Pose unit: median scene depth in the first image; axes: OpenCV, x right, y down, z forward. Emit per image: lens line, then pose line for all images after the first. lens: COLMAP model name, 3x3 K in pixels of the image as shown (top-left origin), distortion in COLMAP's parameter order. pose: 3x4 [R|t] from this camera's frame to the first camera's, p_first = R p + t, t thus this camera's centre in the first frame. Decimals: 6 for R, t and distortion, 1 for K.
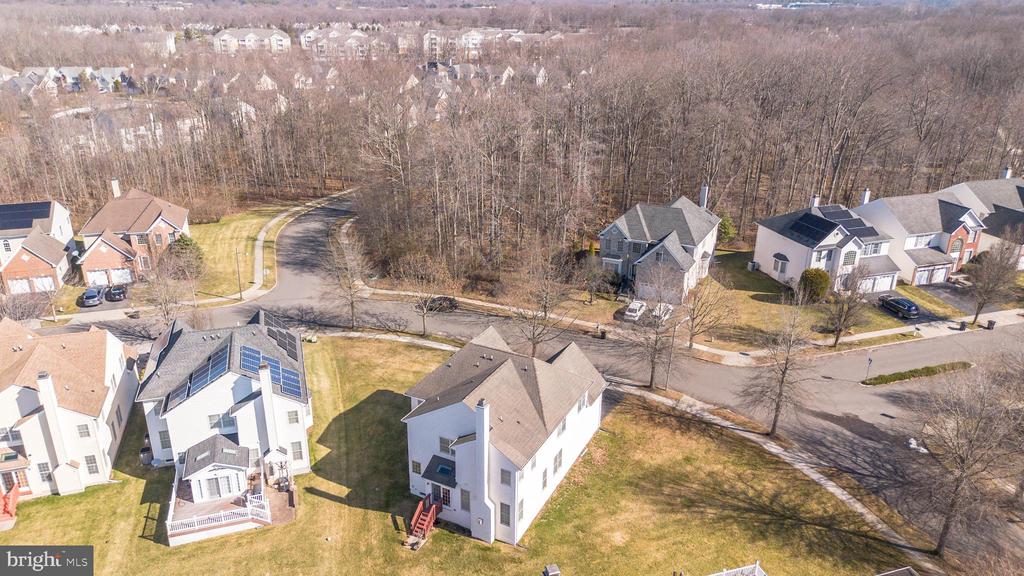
lens RADIAL K [[729.8, 0, 512.0], [0, 729.8, 288.0], [0, 0, 1]] dist [0.085893, -0.095147]
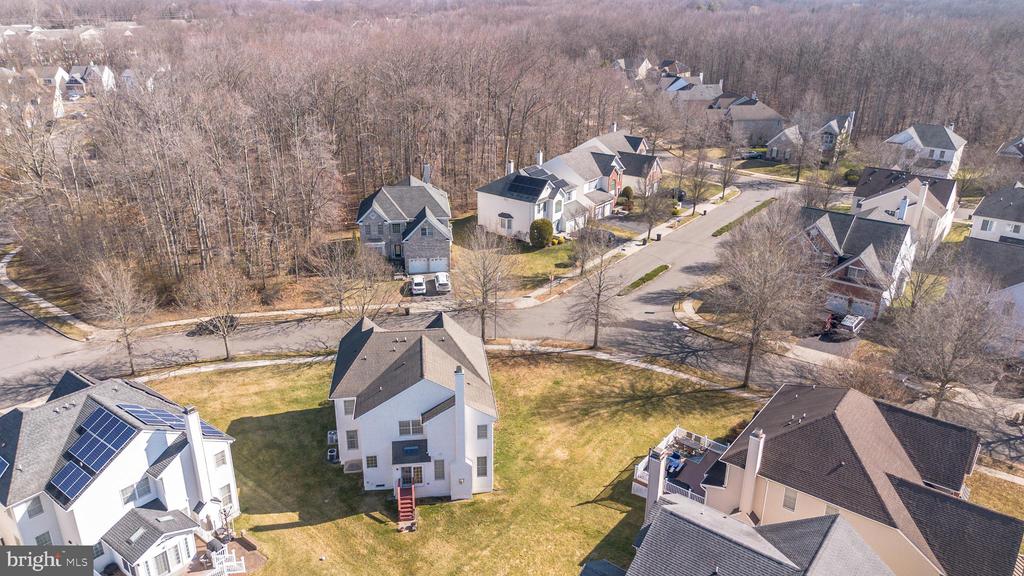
lens RADIAL K [[729.8, 0, 512.0], [0, 729.8, 288.0], [0, 0, 1]] dist [0.085893, -0.095147]
pose [[0.819778, -0.217072, 0.529947, -0.301433], [0.211979, 0.974668, 0.071323, -0.011955], [-0.532005, 0.053869, 0.845026, 0.024065]]
